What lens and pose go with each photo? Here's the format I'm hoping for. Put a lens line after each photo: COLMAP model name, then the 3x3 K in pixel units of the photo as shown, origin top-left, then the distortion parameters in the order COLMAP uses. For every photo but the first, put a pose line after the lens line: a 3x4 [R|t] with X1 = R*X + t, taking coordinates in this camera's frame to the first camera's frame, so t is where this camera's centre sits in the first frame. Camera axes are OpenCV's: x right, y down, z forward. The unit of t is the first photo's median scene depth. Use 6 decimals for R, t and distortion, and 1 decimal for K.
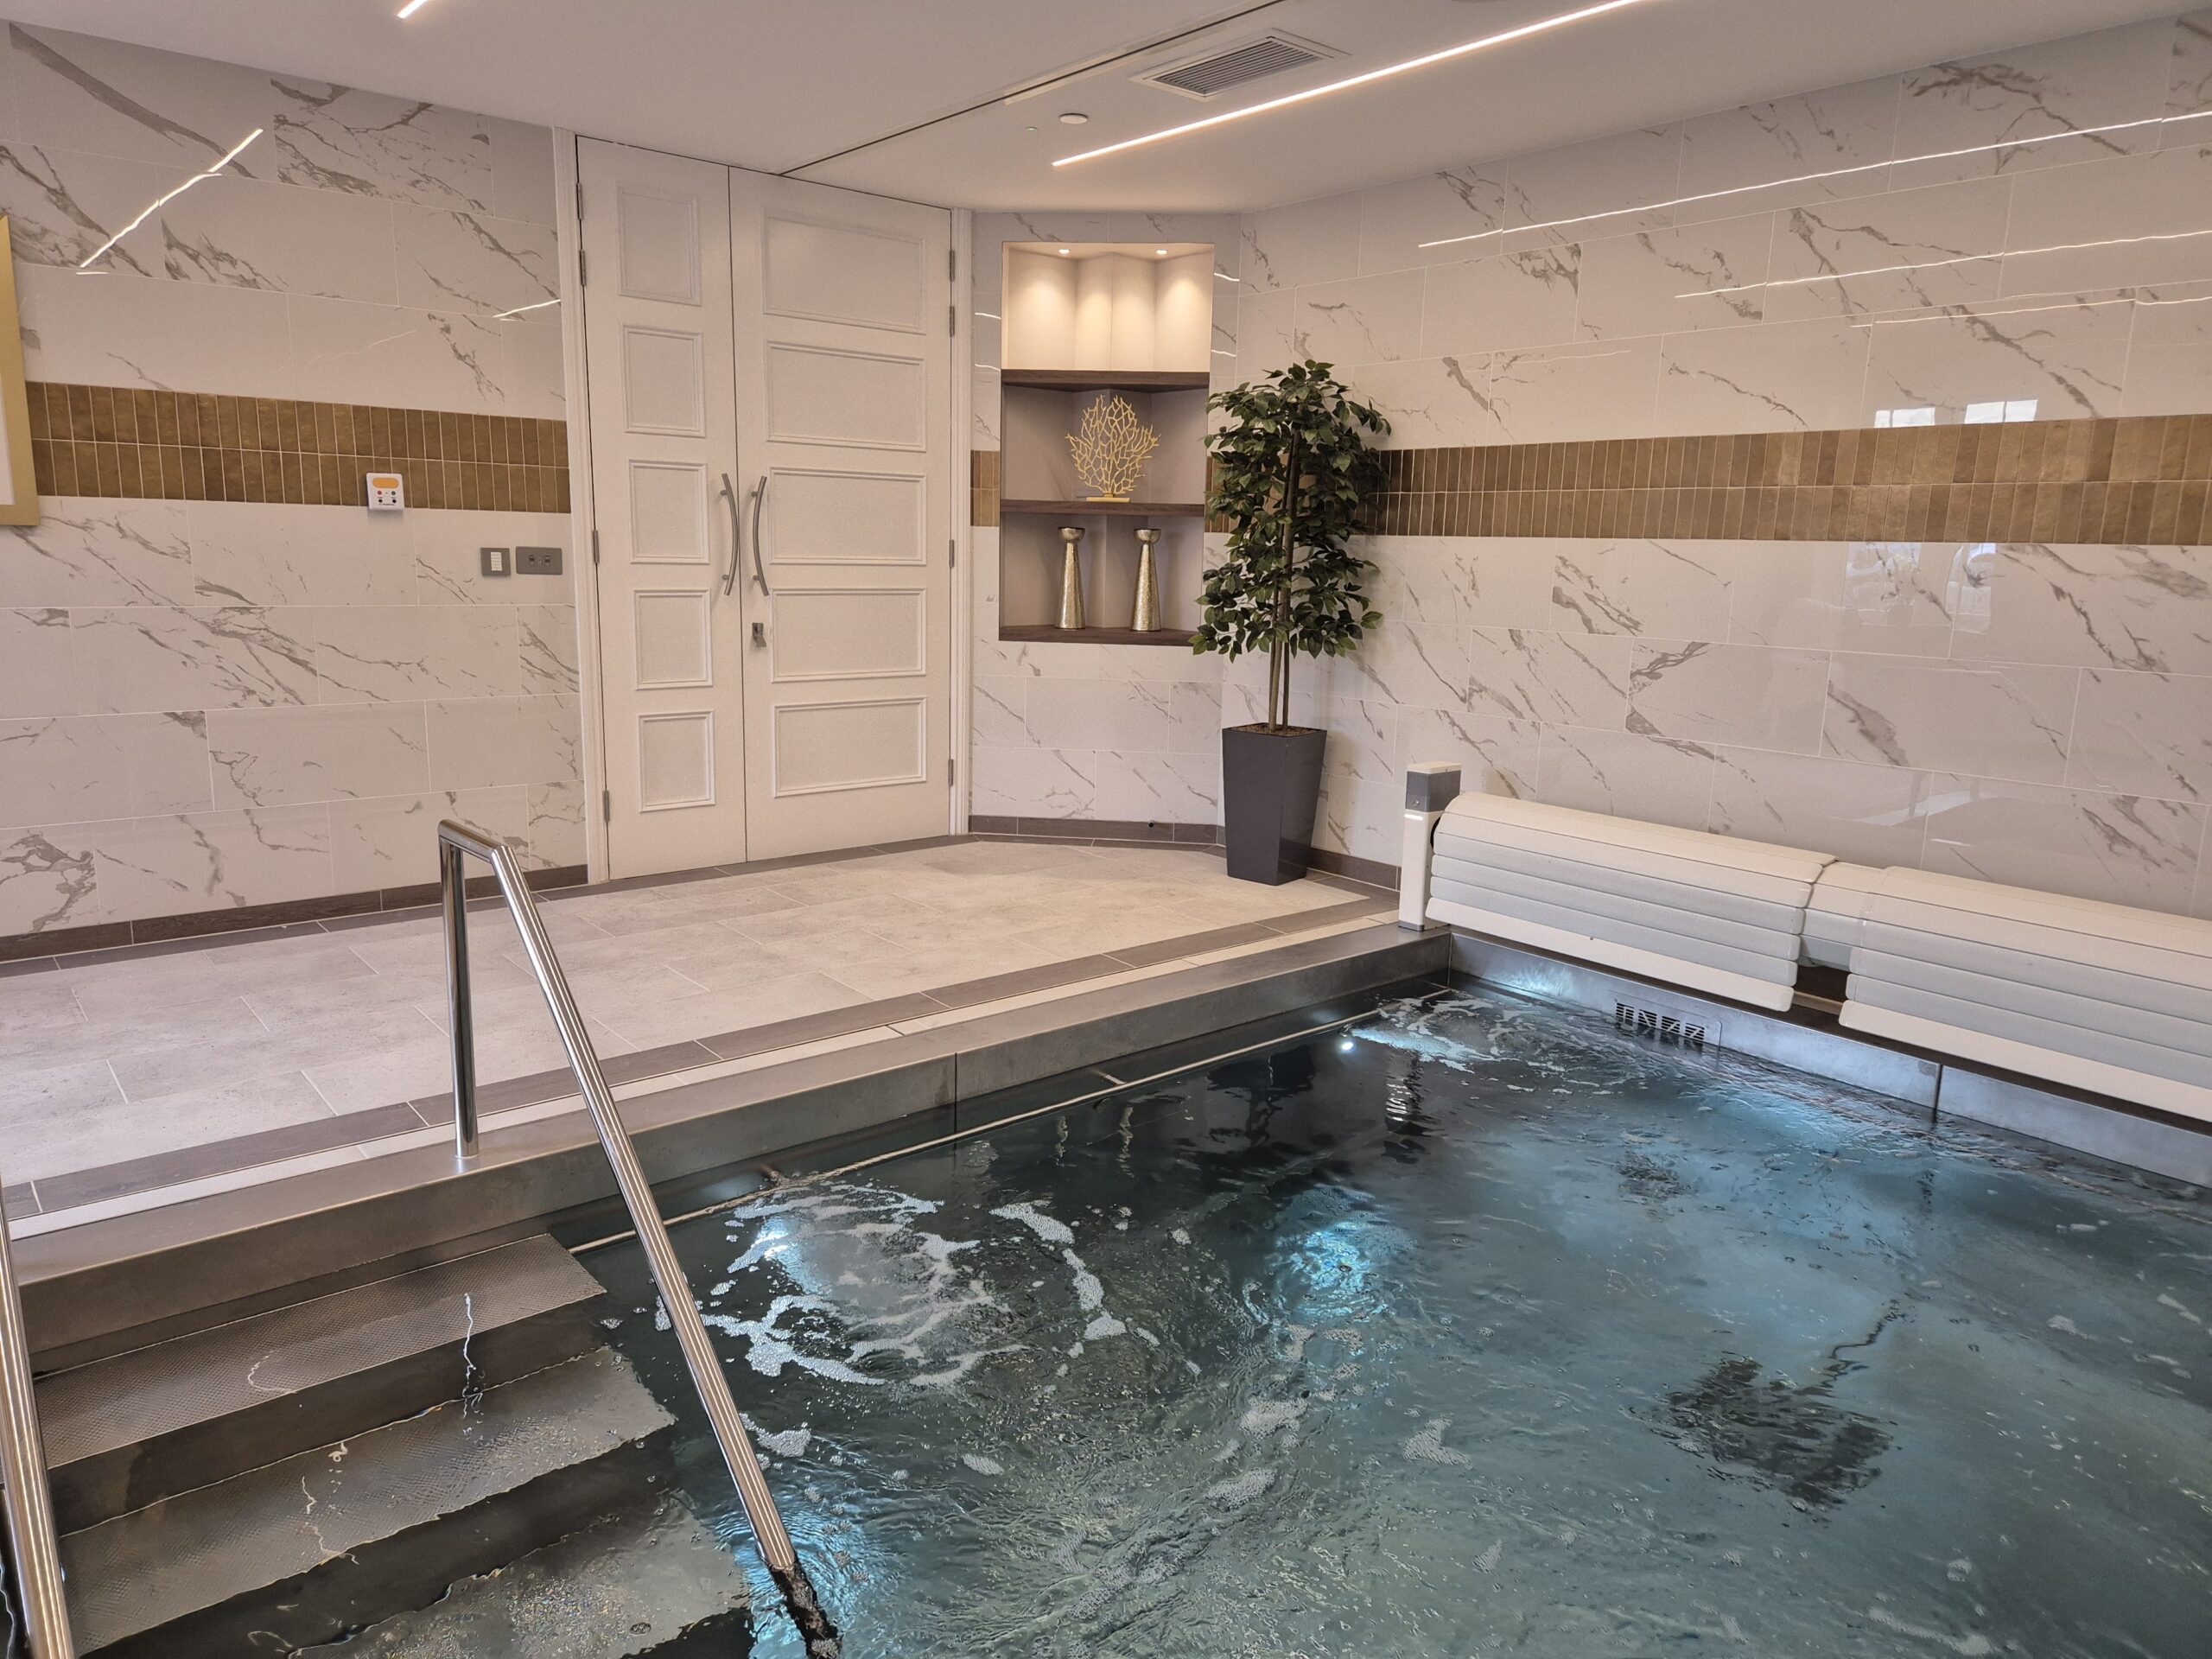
lens RADIAL K [[1481.5, 0, 1095.6], [0, 1481.5, 811.0], [0, 0, 1]] dist [0.079848, -0.061865]
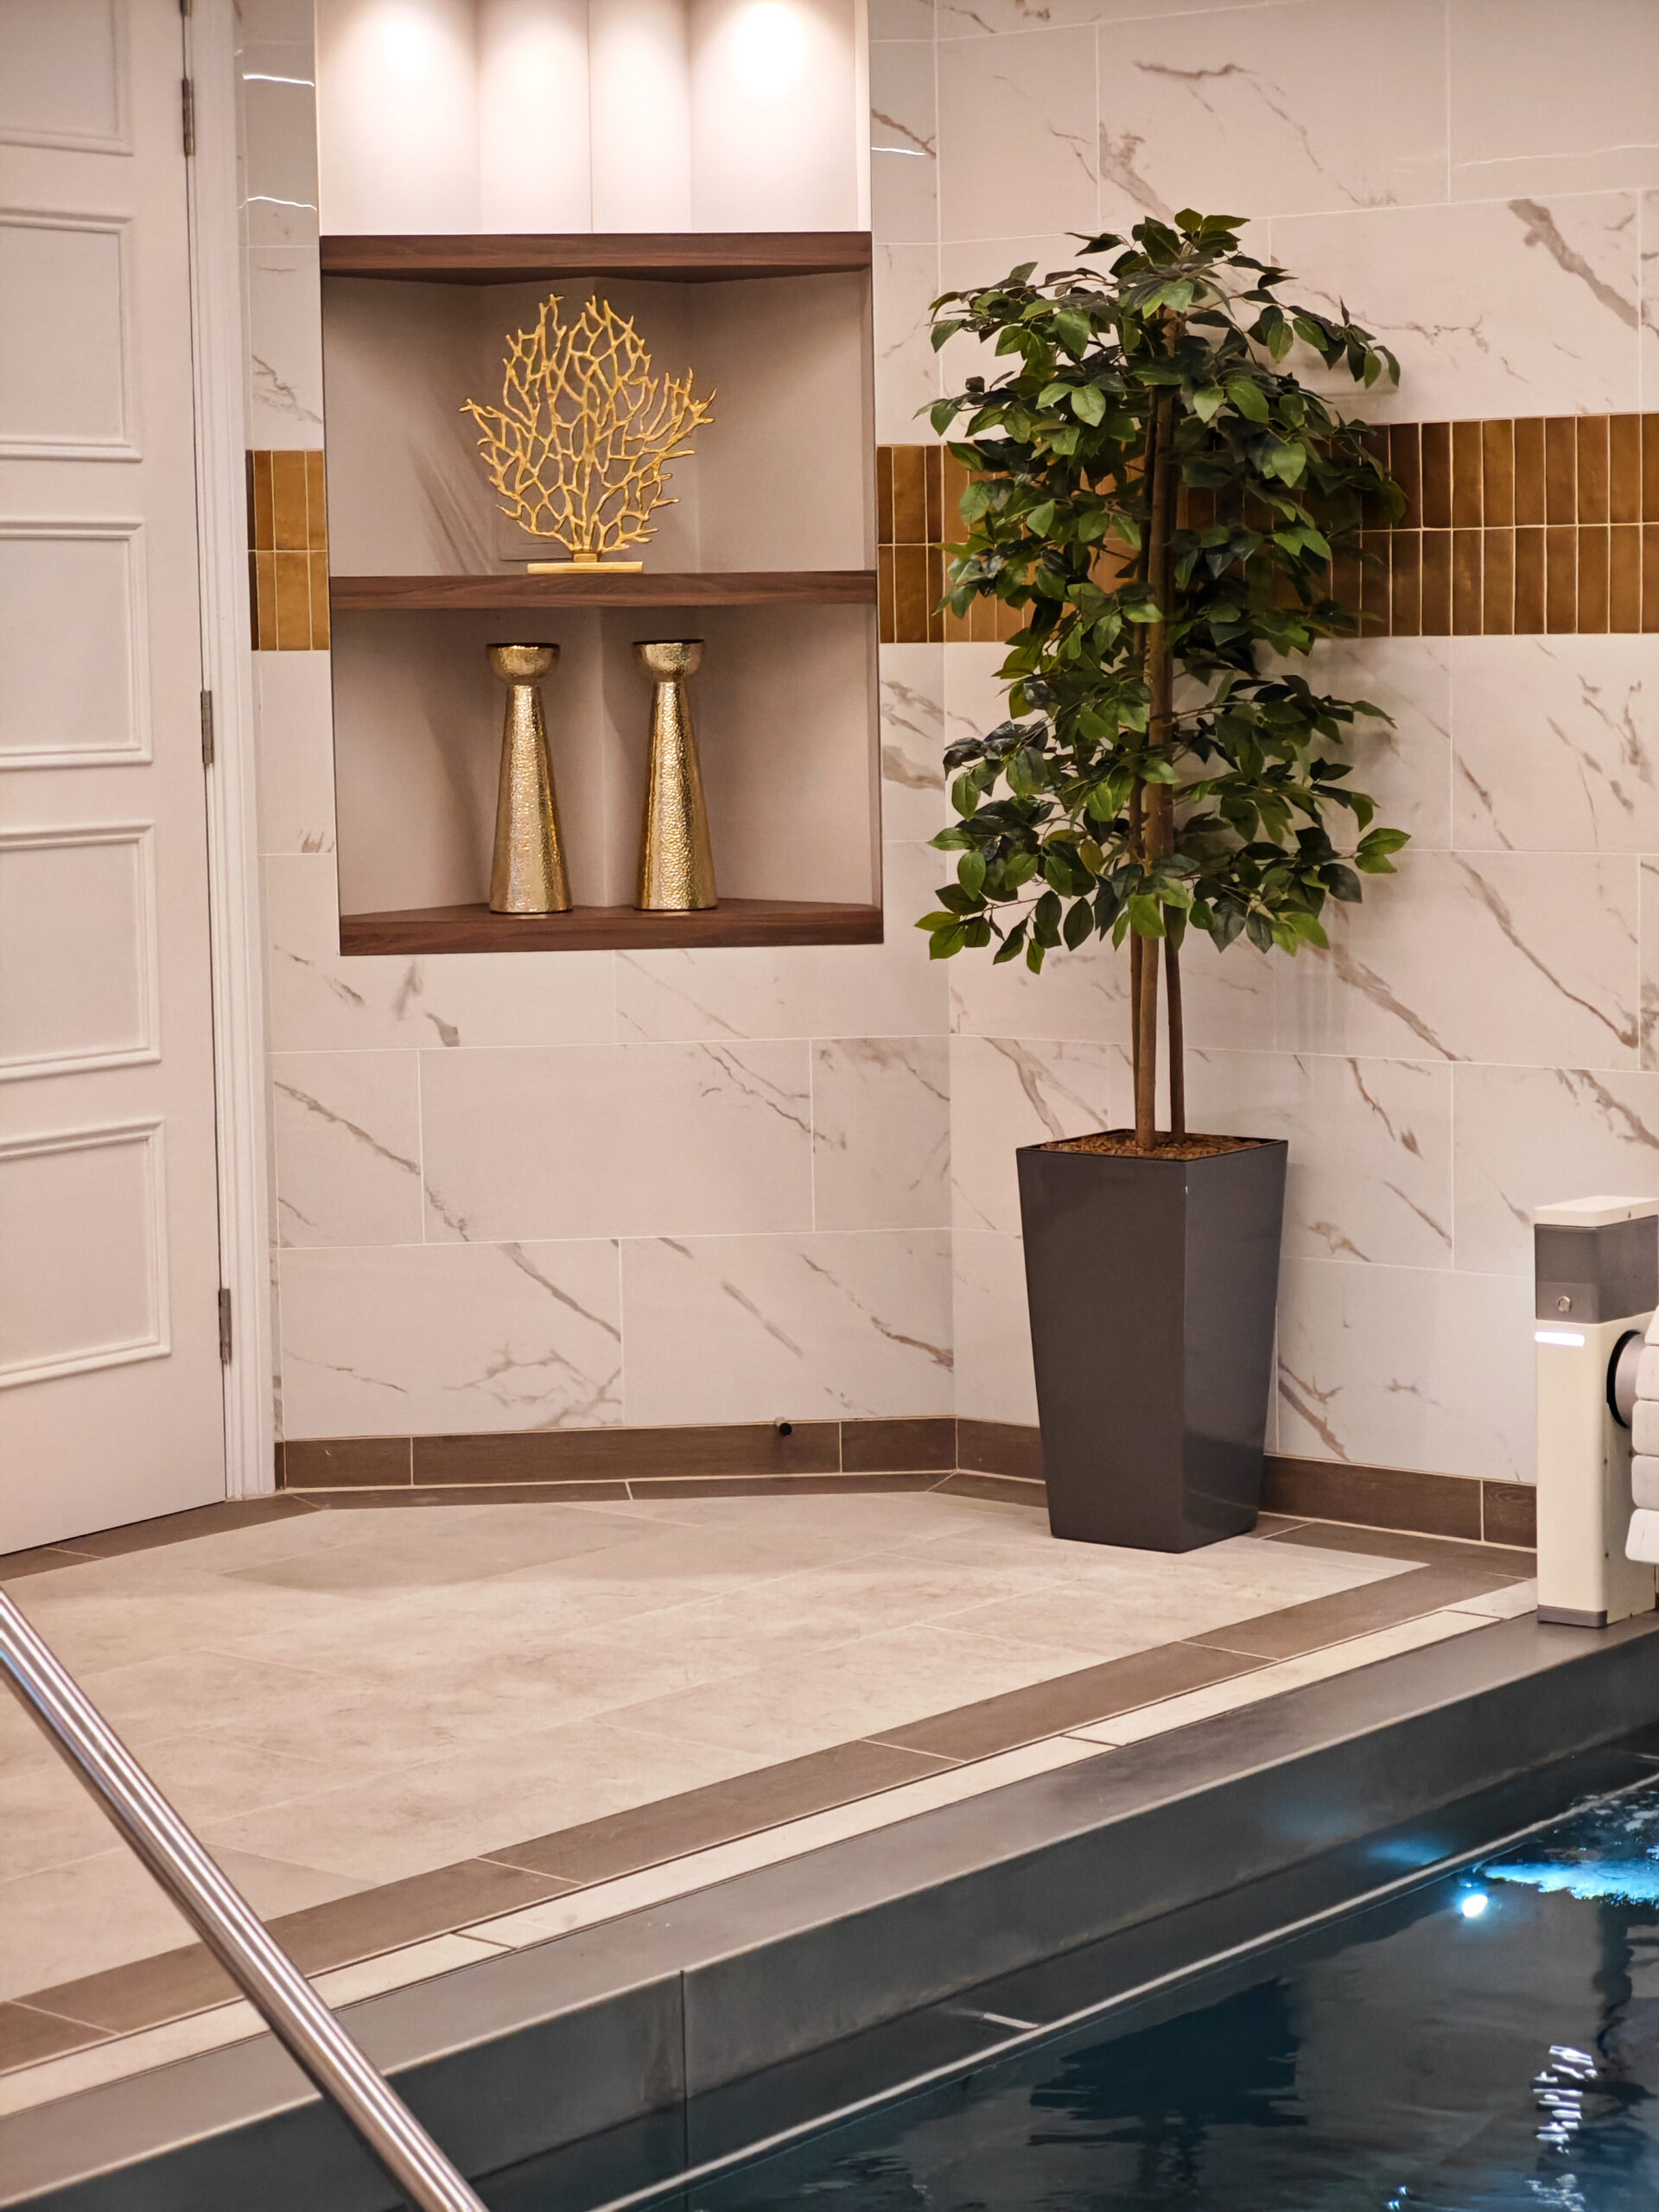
lens RADIAL K [[4734.8, 0, 839.8], [0, 4734.8, 1115.0], [0, 0, 1]] dist [0.029215, 0.000000]
pose [[0.979912, -0.058827, 0.190555, -0.200002], [0.073980, 0.994555, -0.073401, 0.022252], [-0.185200, 0.086024, 0.978928, -0.192718]]
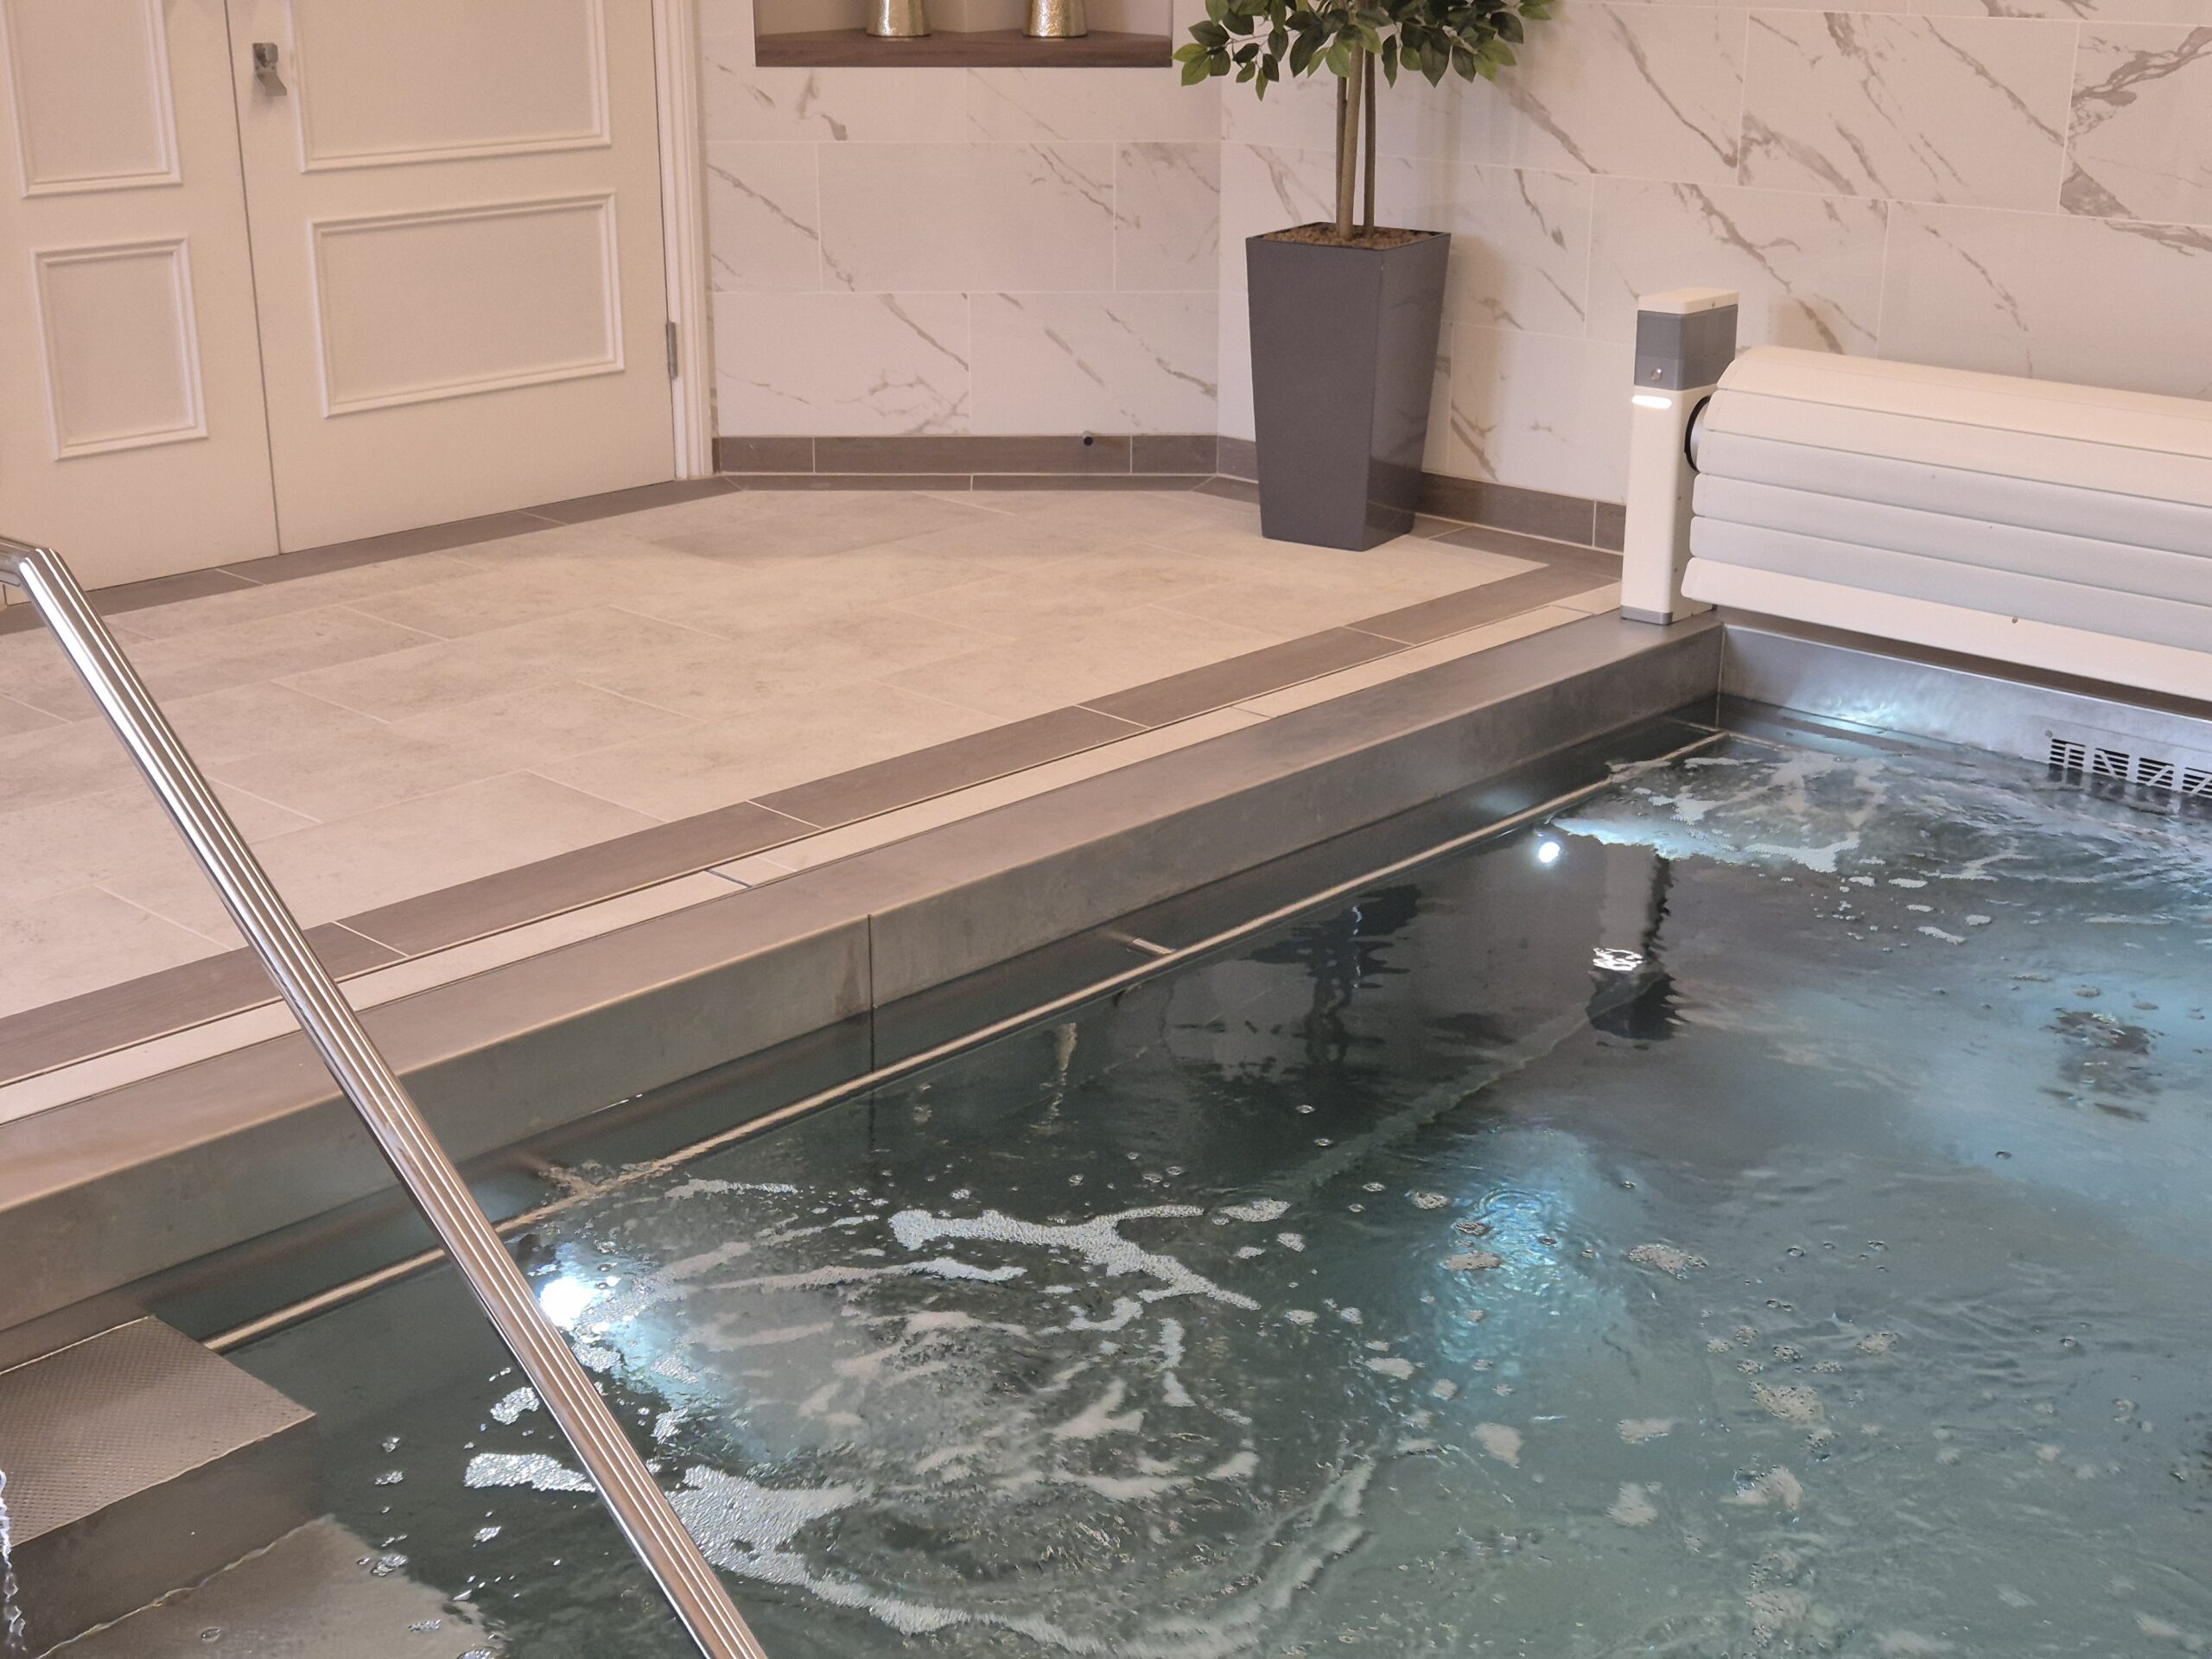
lens RADIAL K [[2973.4, 0, 1130.8], [0, 2973.4, 843.8], [0, 0, 1]] dist [0.068976, 0.000000]
pose [[0.991288, -0.061764, 0.116331, -0.086265], [0.044200, 0.988010, 0.147929, -0.005054], [-0.124073, -0.141498, 0.982132, -0.002129]]
